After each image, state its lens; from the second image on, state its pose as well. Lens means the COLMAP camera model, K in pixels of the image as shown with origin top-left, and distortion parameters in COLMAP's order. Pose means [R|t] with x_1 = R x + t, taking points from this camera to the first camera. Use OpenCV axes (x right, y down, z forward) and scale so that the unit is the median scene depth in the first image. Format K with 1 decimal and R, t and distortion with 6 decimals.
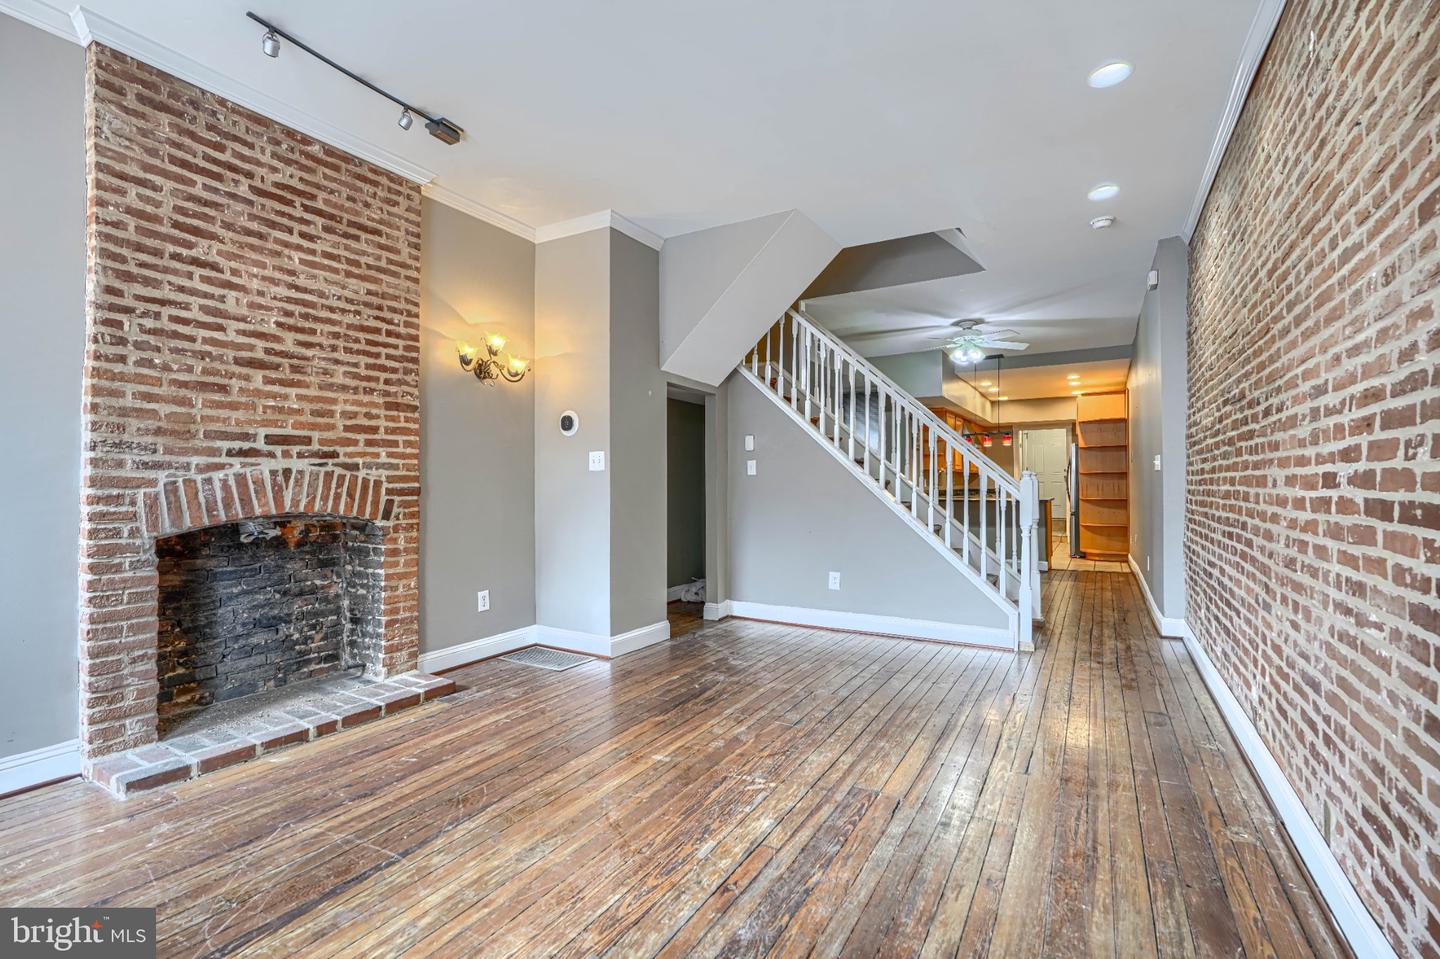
lens RADIAL K [[646.4, 0, 715.4], [0, 646.4, 477.4], [0, 0, 1]] dist [-0.000751, 0.000189]
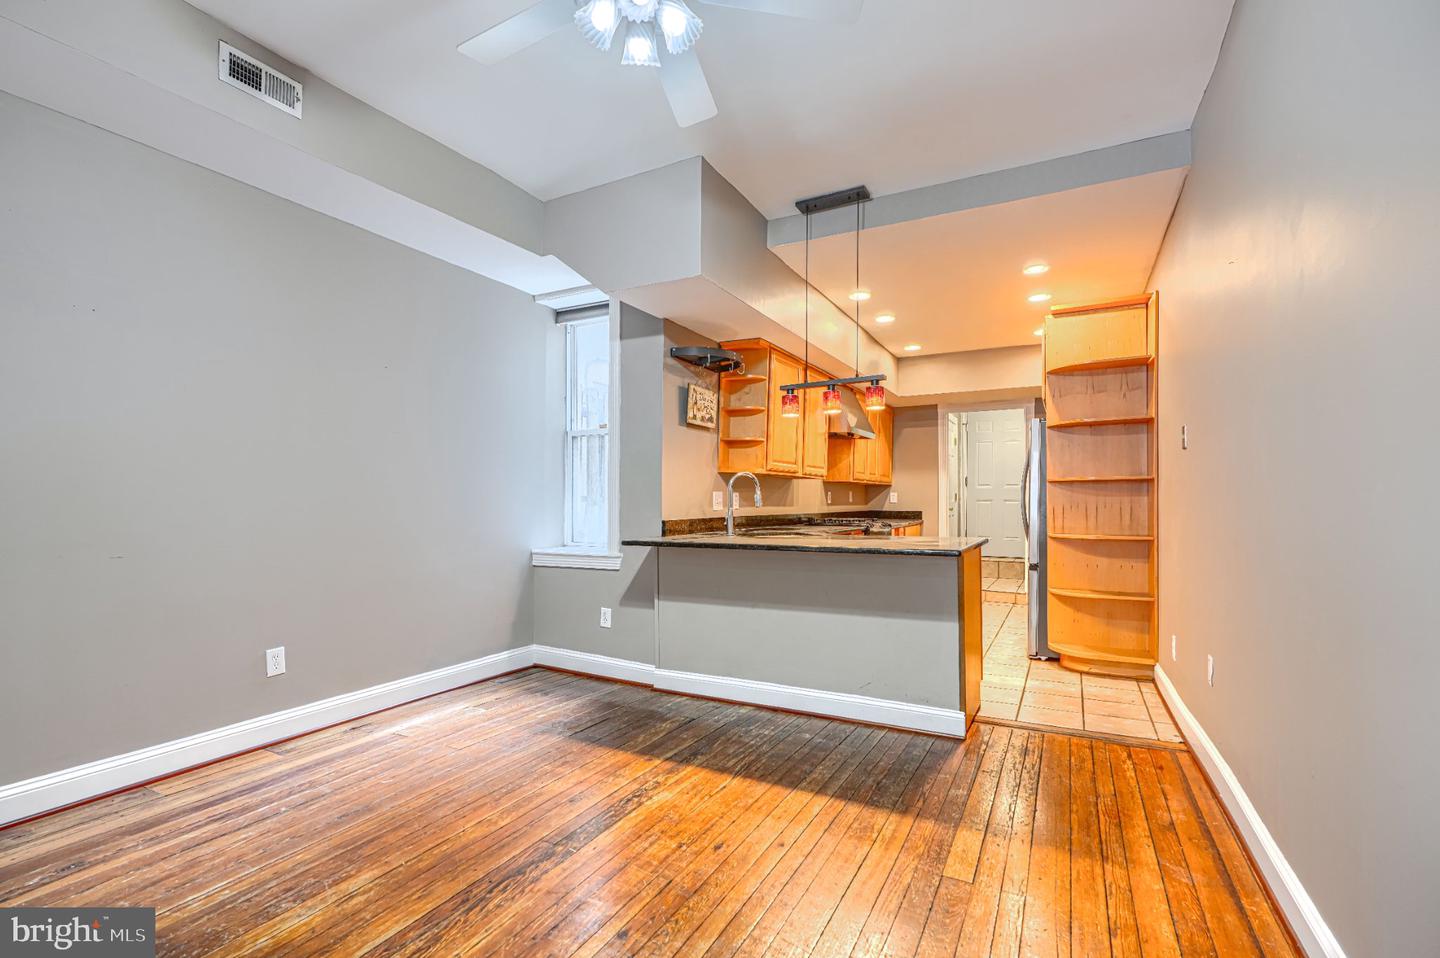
lens RADIAL K [[646.4, 0, 733.0], [0, 646.4, 507.0], [0, 0, 1]] dist [-0.000751, 0.000189]
pose [[0.998016, 0.001776, 0.062933, 0.151586], [-0.002472, 0.999937, 0.010989, 0.003701], [-0.062909, -0.011123, 0.997957, 0.270887]]
